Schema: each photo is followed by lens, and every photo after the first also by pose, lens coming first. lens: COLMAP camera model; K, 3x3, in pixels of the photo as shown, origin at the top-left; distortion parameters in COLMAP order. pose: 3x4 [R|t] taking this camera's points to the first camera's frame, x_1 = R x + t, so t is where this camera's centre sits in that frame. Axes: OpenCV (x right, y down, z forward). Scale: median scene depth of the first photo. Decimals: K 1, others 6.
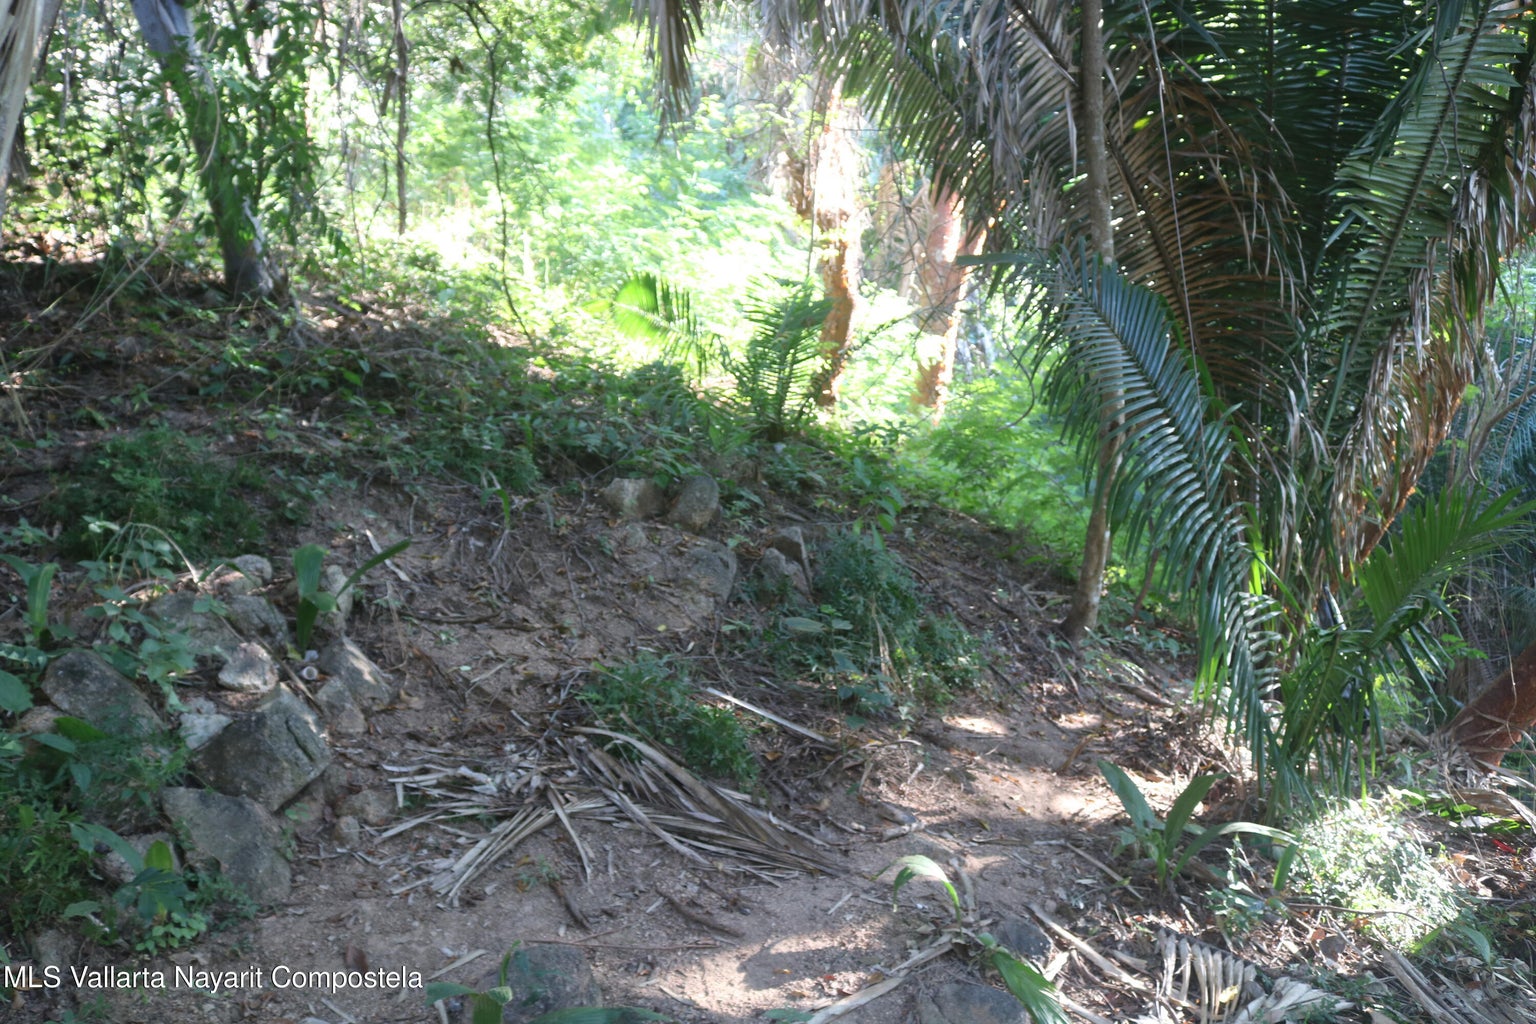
lens RADIAL K [[1366.0, 0, 768.0], [0, 1366.0, 512.0], [0, 0, 1]] dist [-0.165483, 0.146356]
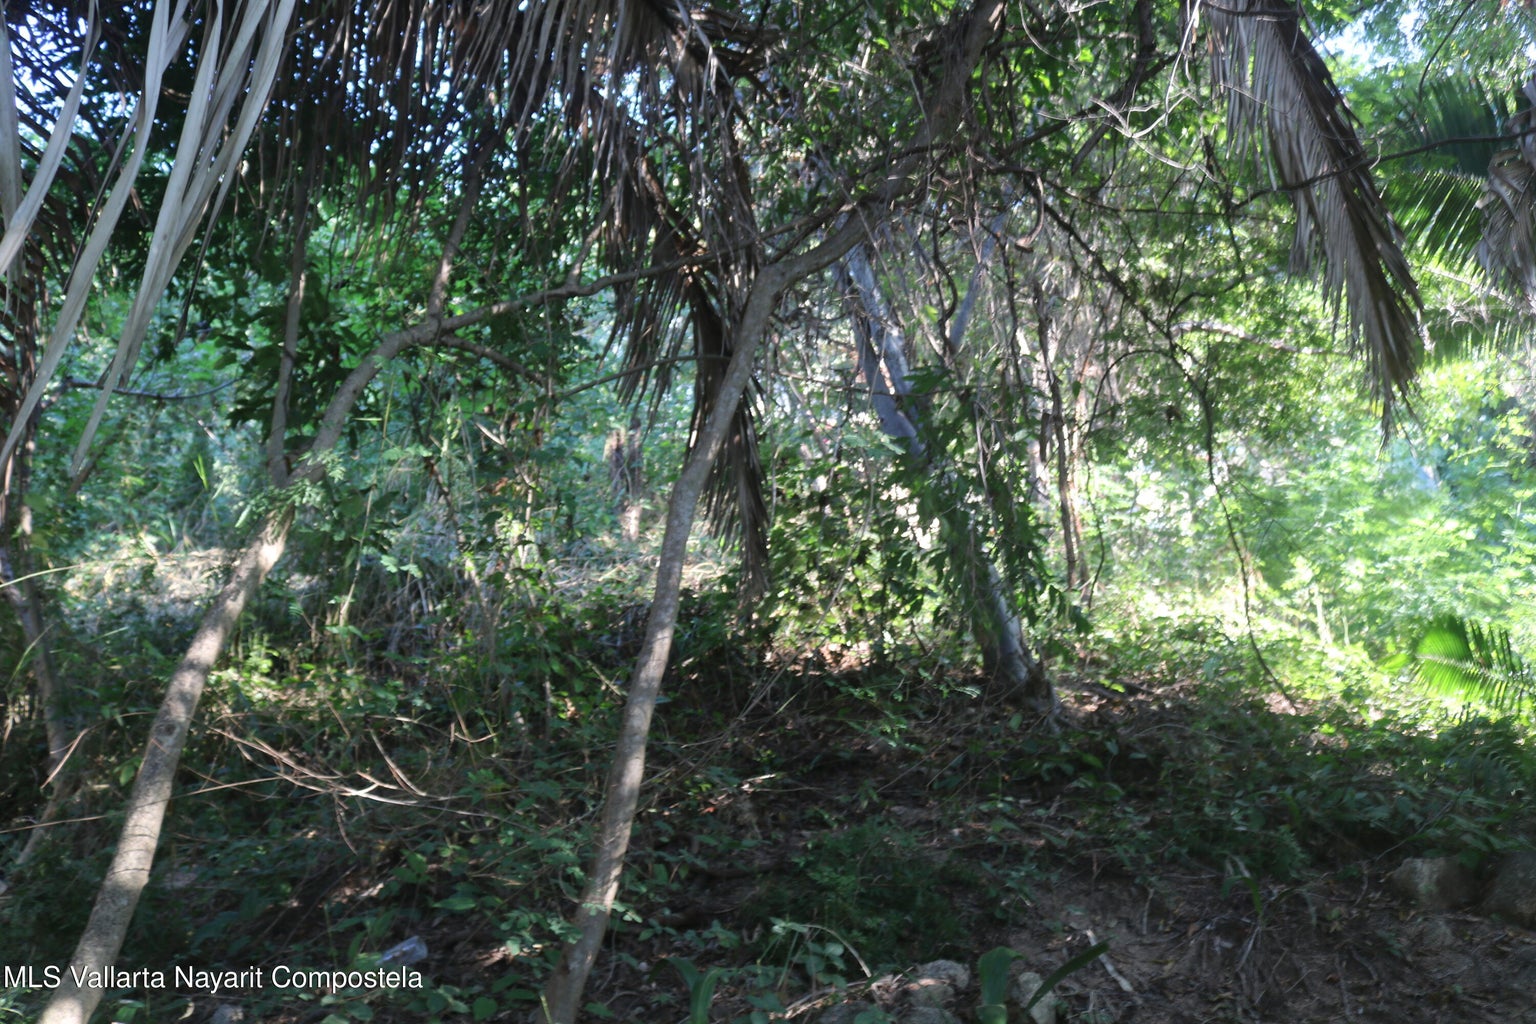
lens RADIAL K [[1366.0, 0, 768.0], [0, 1366.0, 512.0], [0, 0, 1]] dist [-0.165483, 0.146356]
pose [[0.814581, -0.173532, -0.553484, 0.046508], [0.003551, 0.955674, -0.294404, 0.007248], [0.580040, 0.237851, 0.779090, 0.129850]]
